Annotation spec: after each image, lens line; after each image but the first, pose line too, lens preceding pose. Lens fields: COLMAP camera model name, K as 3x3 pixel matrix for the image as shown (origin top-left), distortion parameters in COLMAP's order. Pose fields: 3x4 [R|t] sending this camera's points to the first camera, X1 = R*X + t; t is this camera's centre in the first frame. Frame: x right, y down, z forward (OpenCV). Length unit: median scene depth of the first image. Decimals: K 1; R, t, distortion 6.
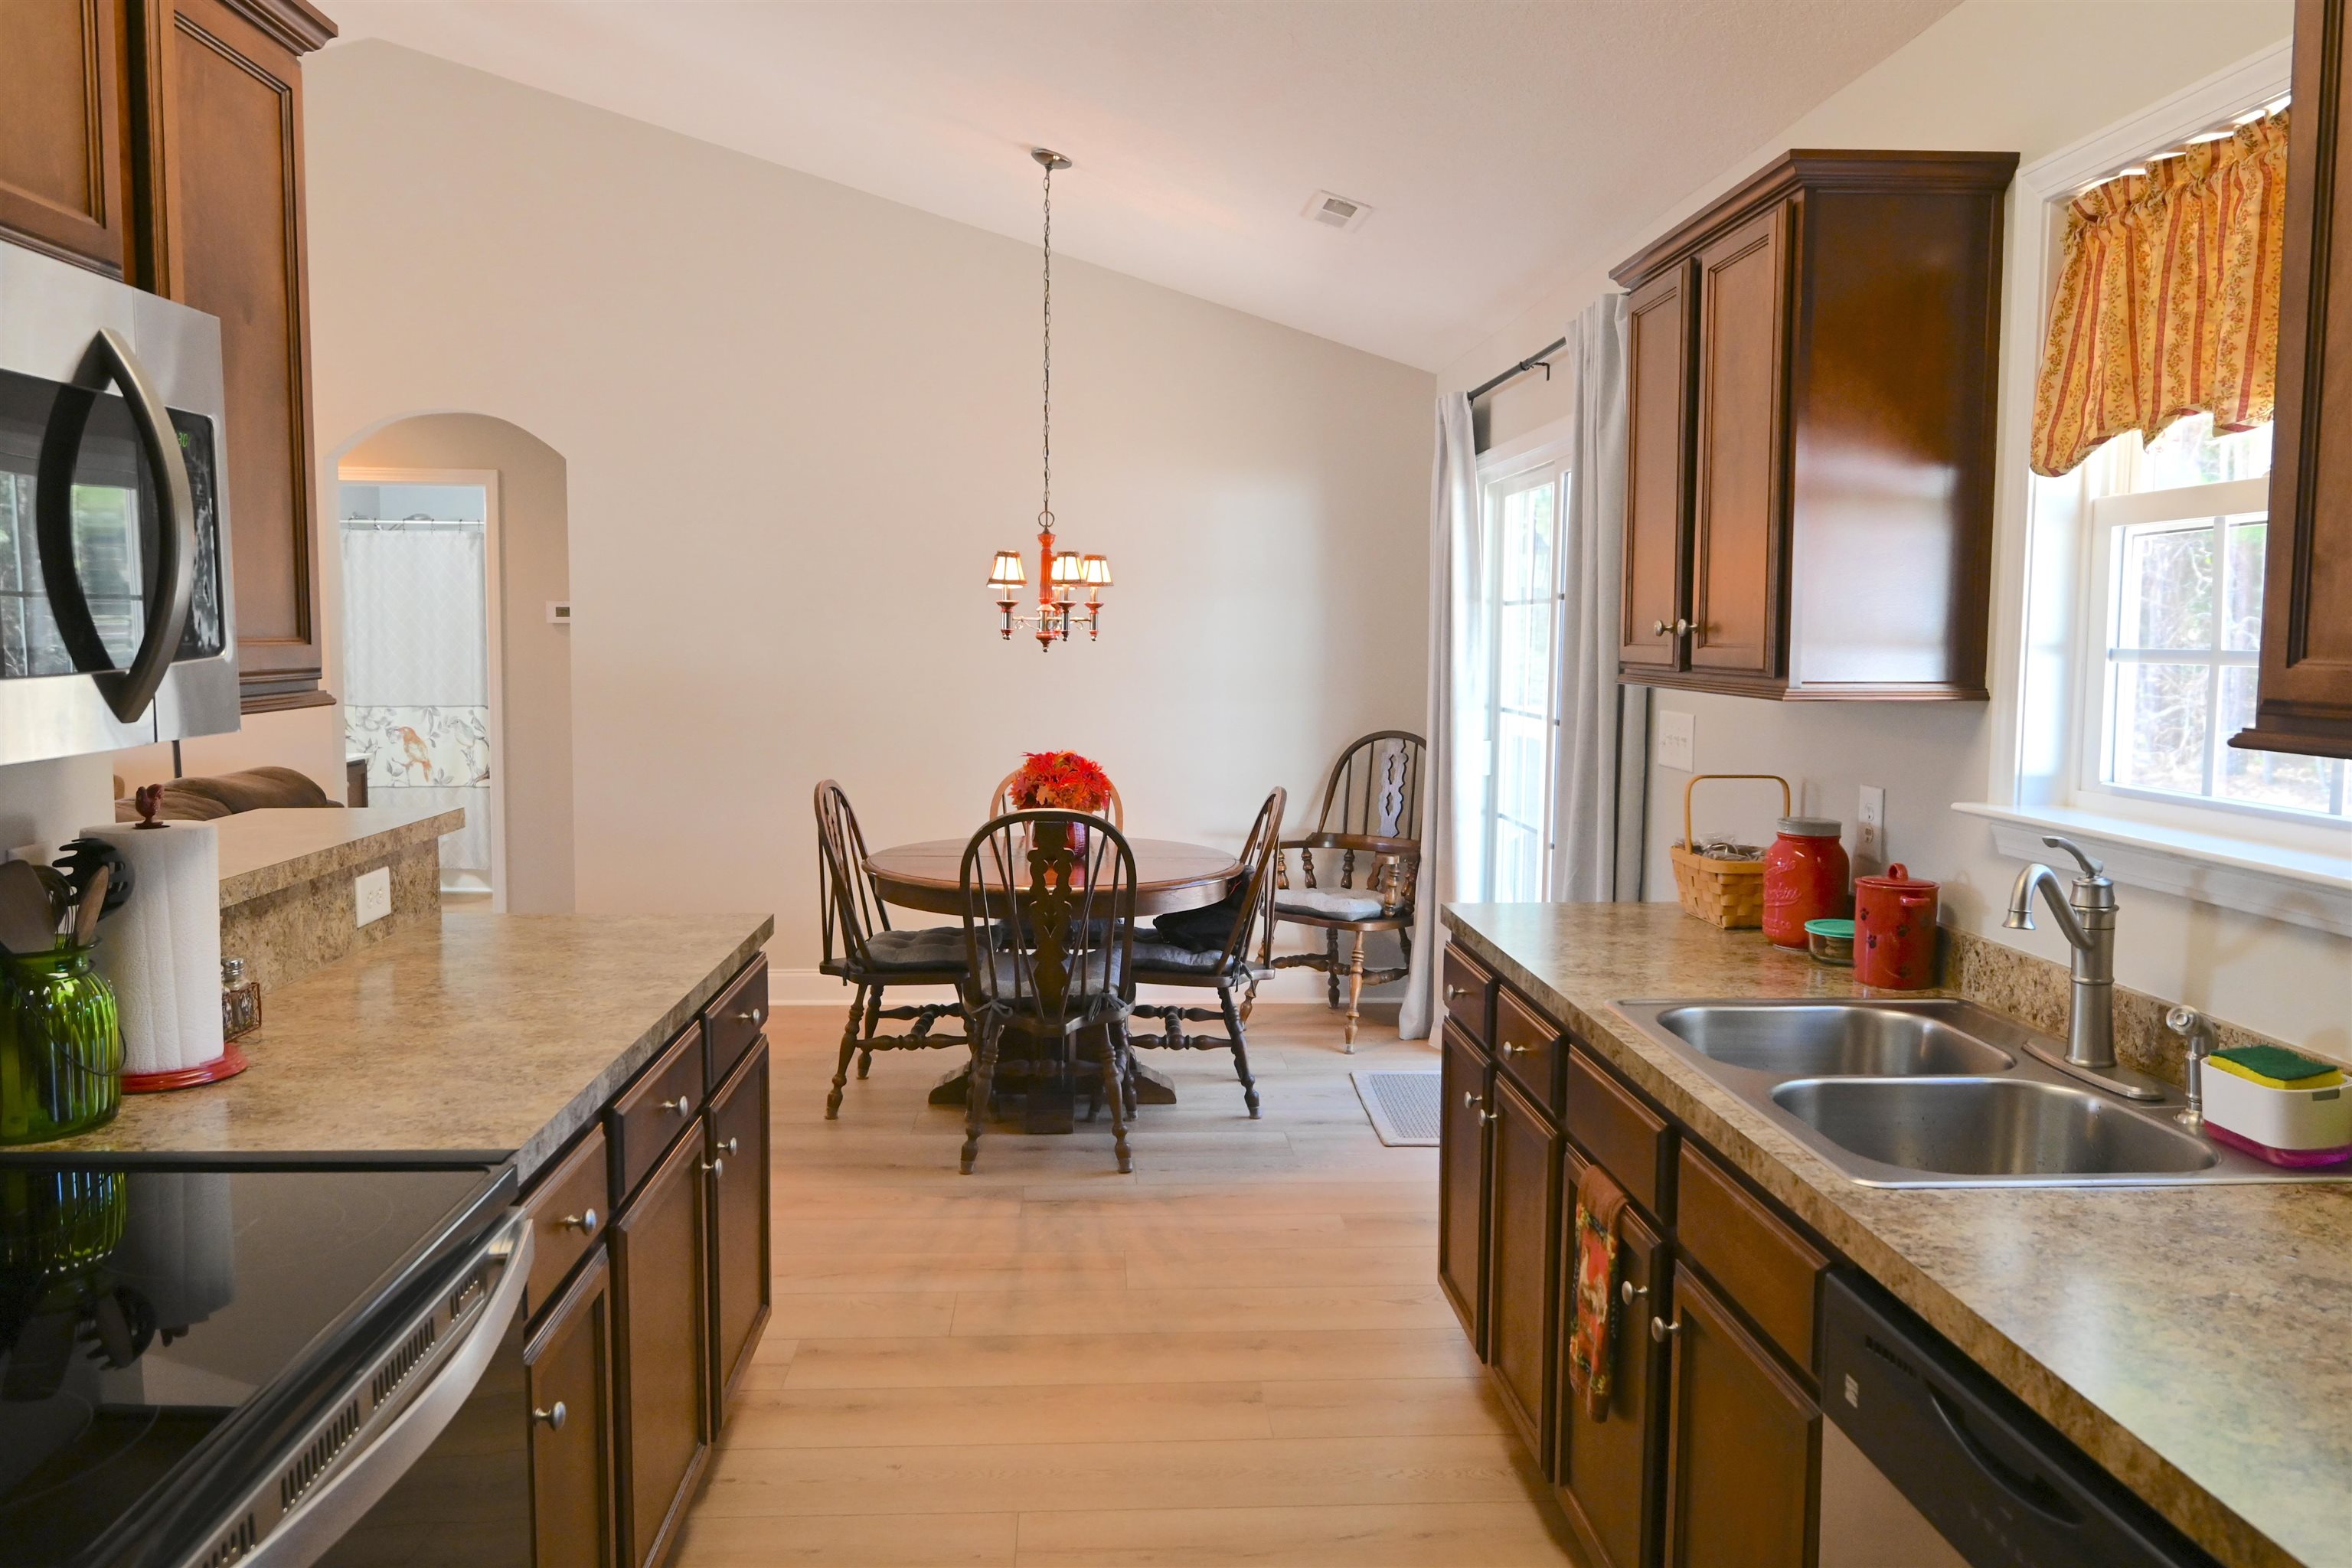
lens RADIAL K [[1654.7, 0, 1179.9], [0, 1654.7, 773.4], [0, 0, 1]] dist [-0.004295, -0.001391]
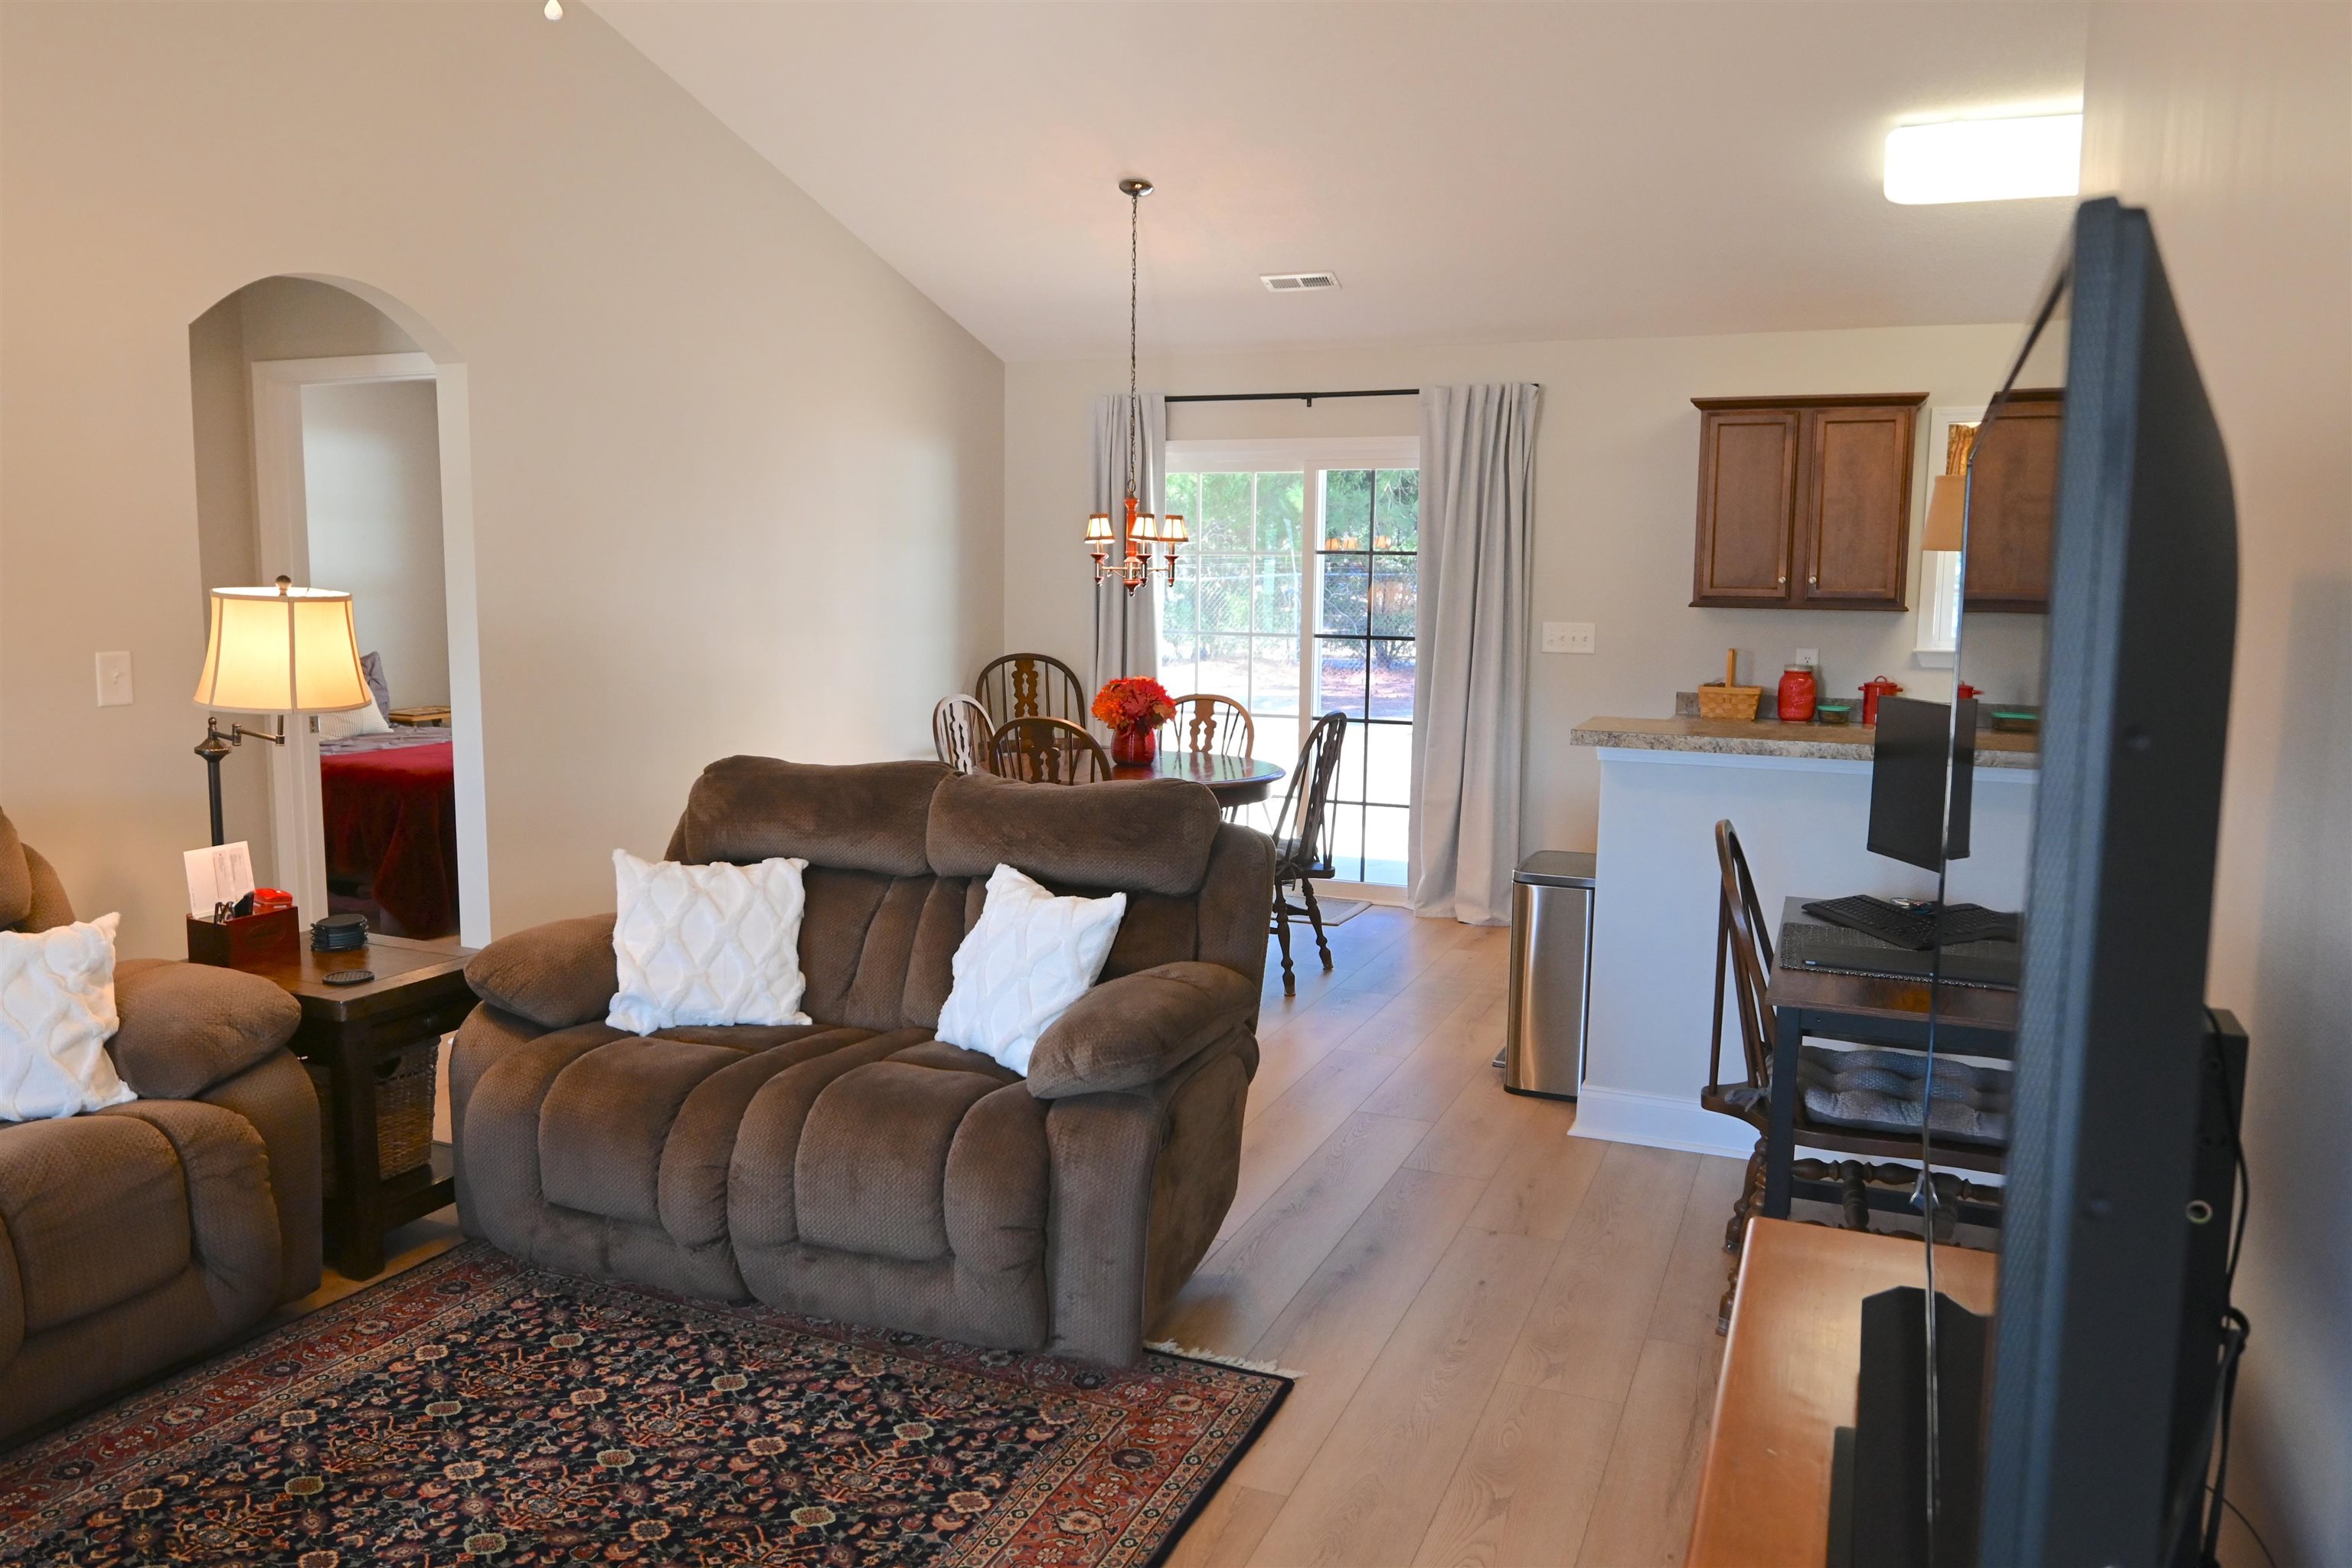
lens RADIAL K [[1659.8, 0, 1179.5], [0, 1659.8, 764.3], [0, 0, 1]] dist [0.001744, -0.019815]
pose [[0.443032, -0.111970, 0.889486, -2.520015], [0.071398, 0.993425, 0.089493, -0.124373], [-0.893658, 0.023859, 0.448114, 0.919719]]
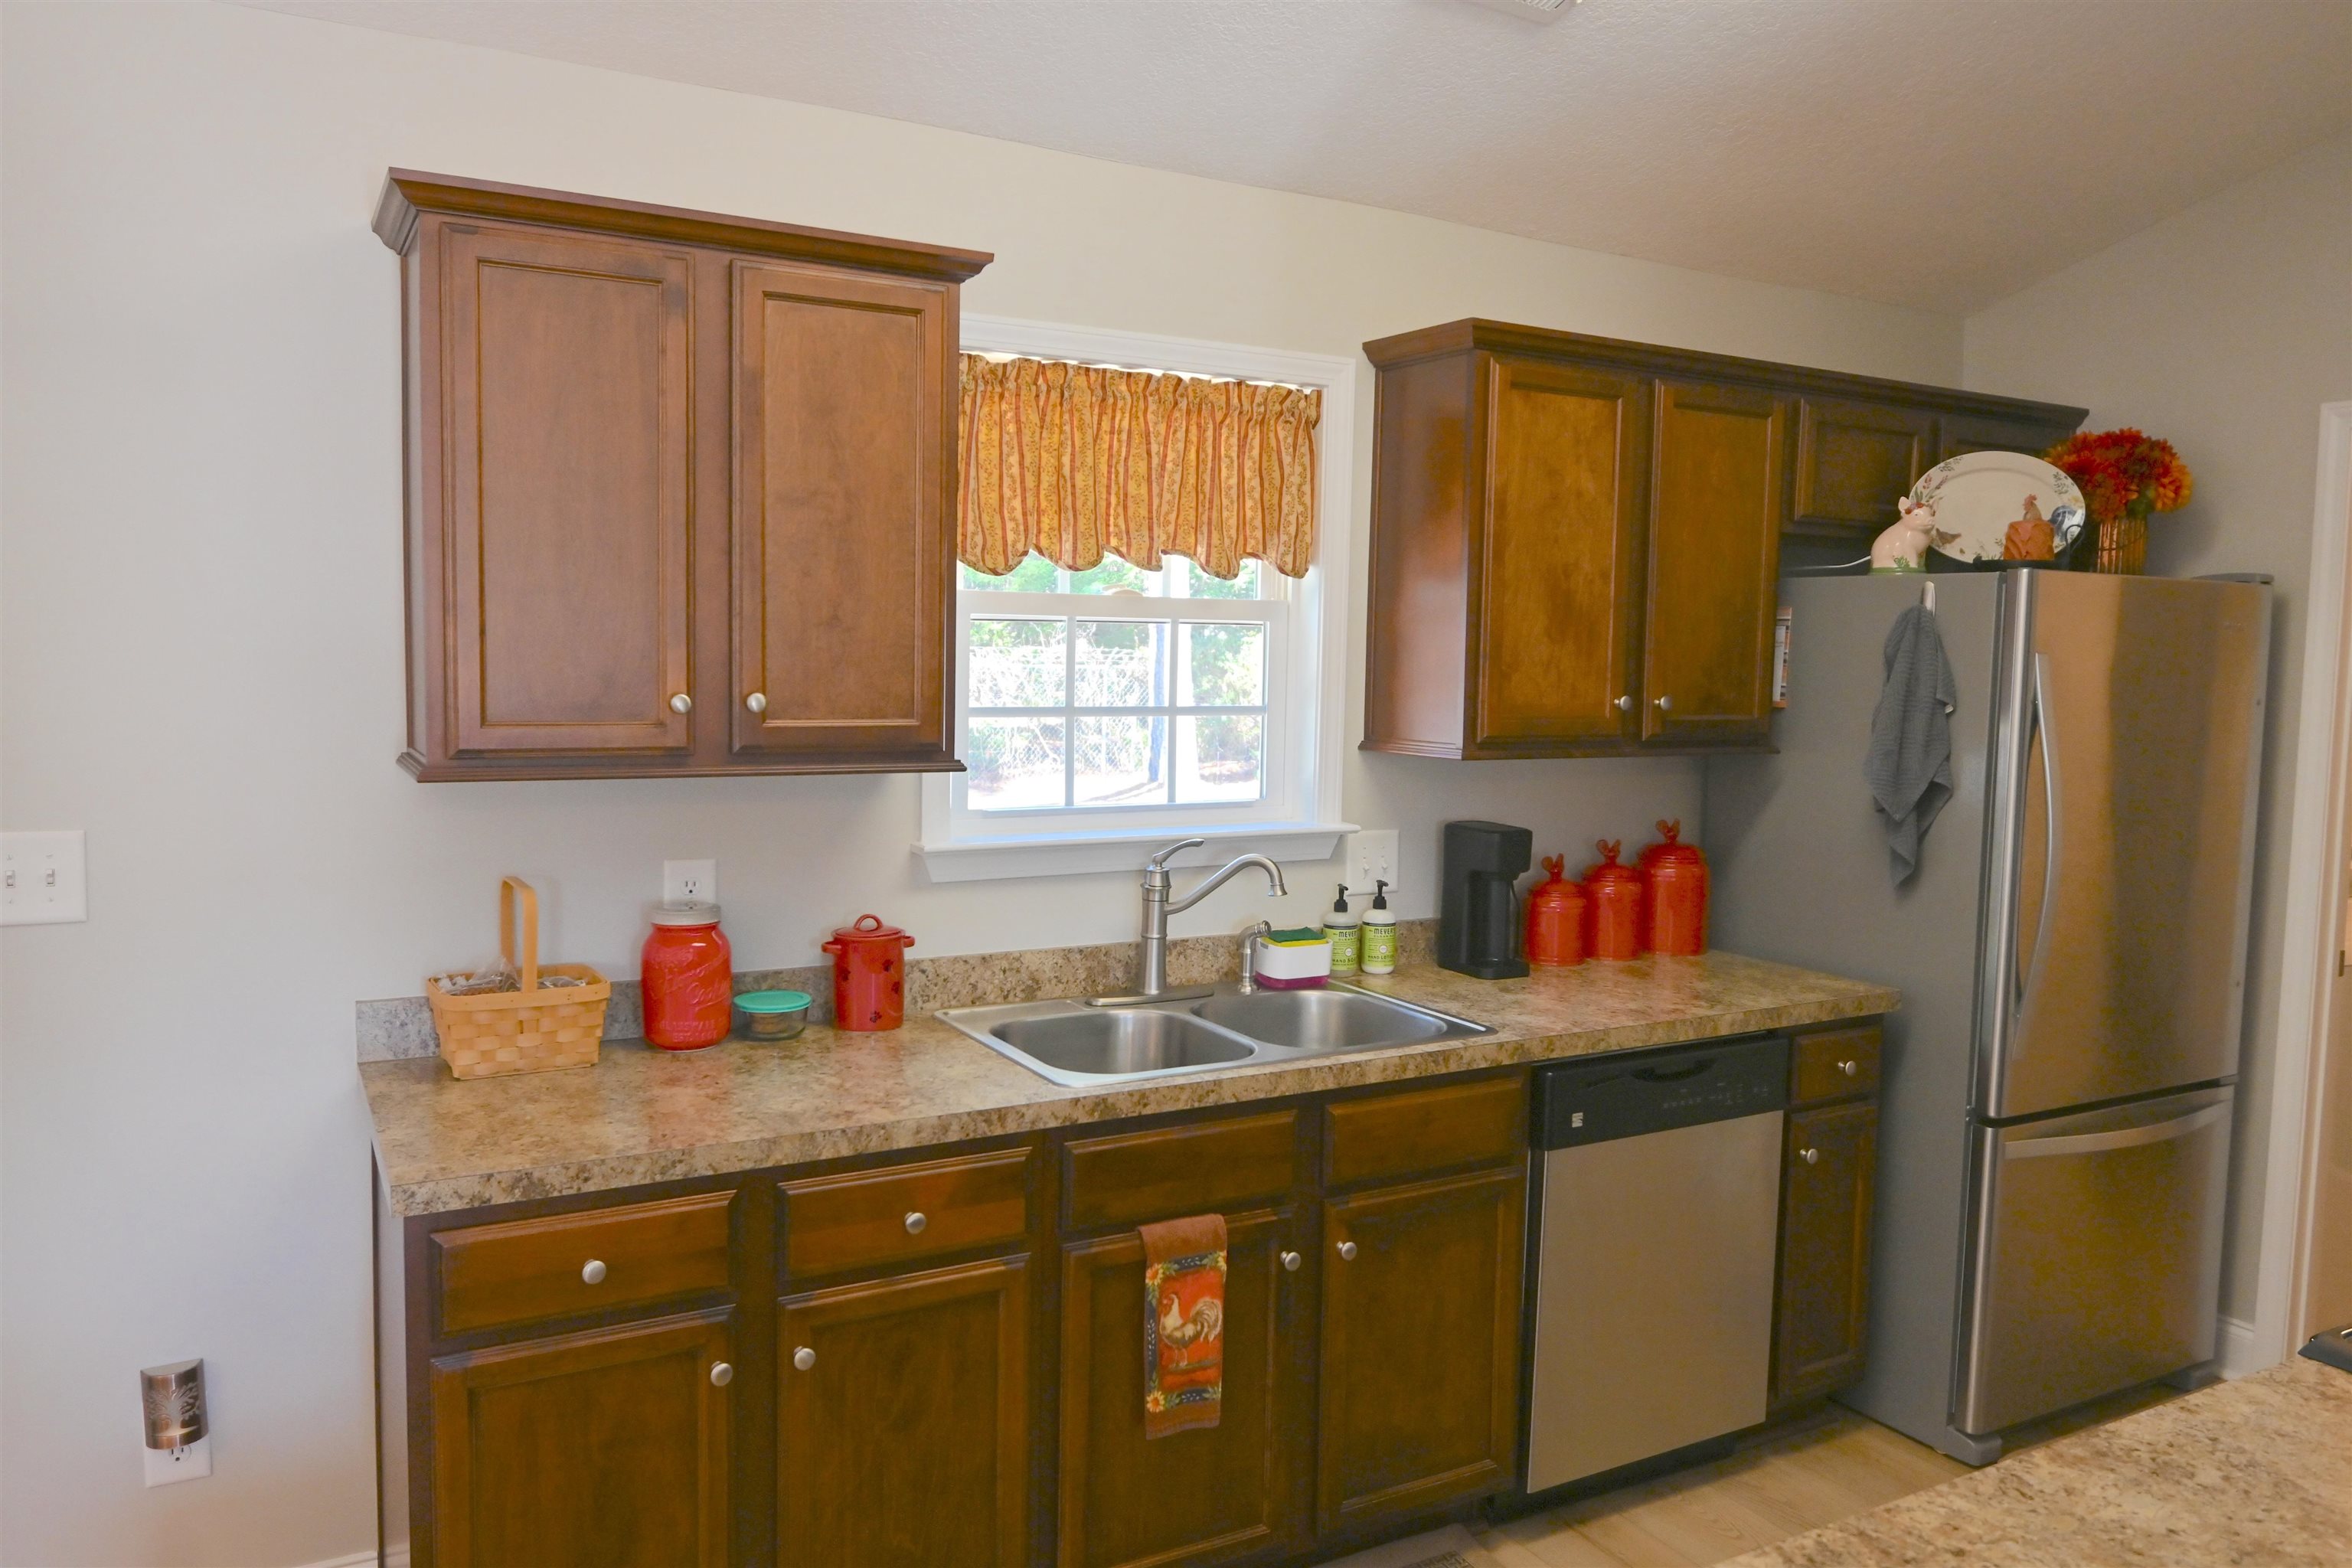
lens RADIAL K [[1659.8, 0, 1179.5], [0, 1659.8, 764.3], [0, 0, 1]] dist [0.001744, -0.019815]
pose [[-0.431479, -0.084934, 0.898116, -0.680882], [0.053801, 0.991363, 0.119600, -0.178202], [-0.900517, 0.099925, -0.423183, 1.406349]]
